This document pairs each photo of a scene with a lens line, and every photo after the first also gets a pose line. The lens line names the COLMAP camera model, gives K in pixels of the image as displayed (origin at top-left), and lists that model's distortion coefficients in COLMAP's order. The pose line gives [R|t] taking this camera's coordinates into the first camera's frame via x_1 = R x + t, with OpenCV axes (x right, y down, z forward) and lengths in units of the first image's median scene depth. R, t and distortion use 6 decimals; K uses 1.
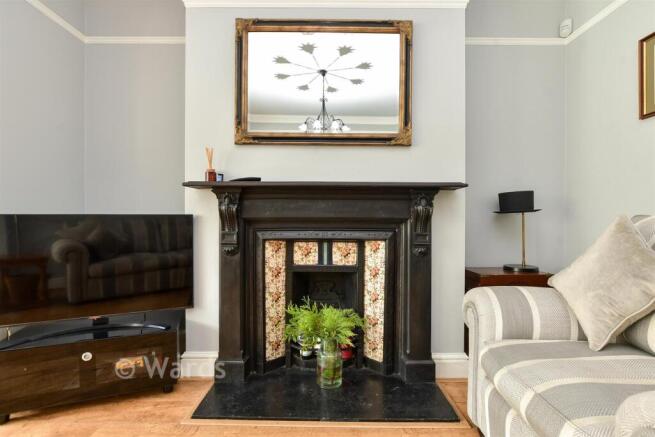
lens RADIAL K [[291.8, 0, 327.3], [0, 291.8, 220.7], [0, 0, 1]] dist [-0.003136, -0.000603]
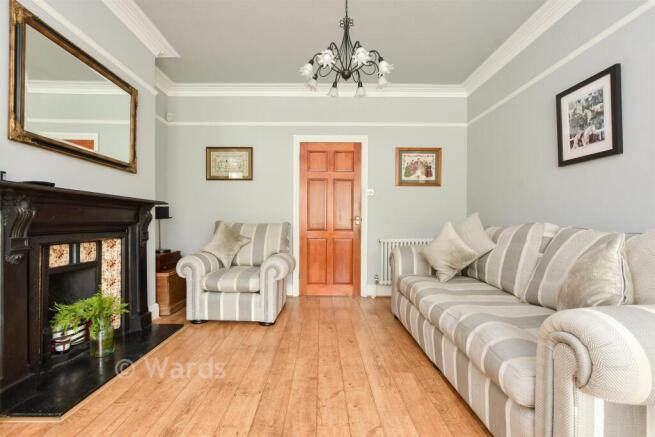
lens RADIAL K [[291.8, 0, 326.6], [0, 291.8, 219.8], [0, 0, 1]] dist [-0.003136, -0.000603]
pose [[-0.016807, 0.005845, 0.999842, -1.155075], [-0.002271, 0.999980, -0.005884, -0.013438], [-0.999856, -0.002369, -0.016793, 0.048168]]
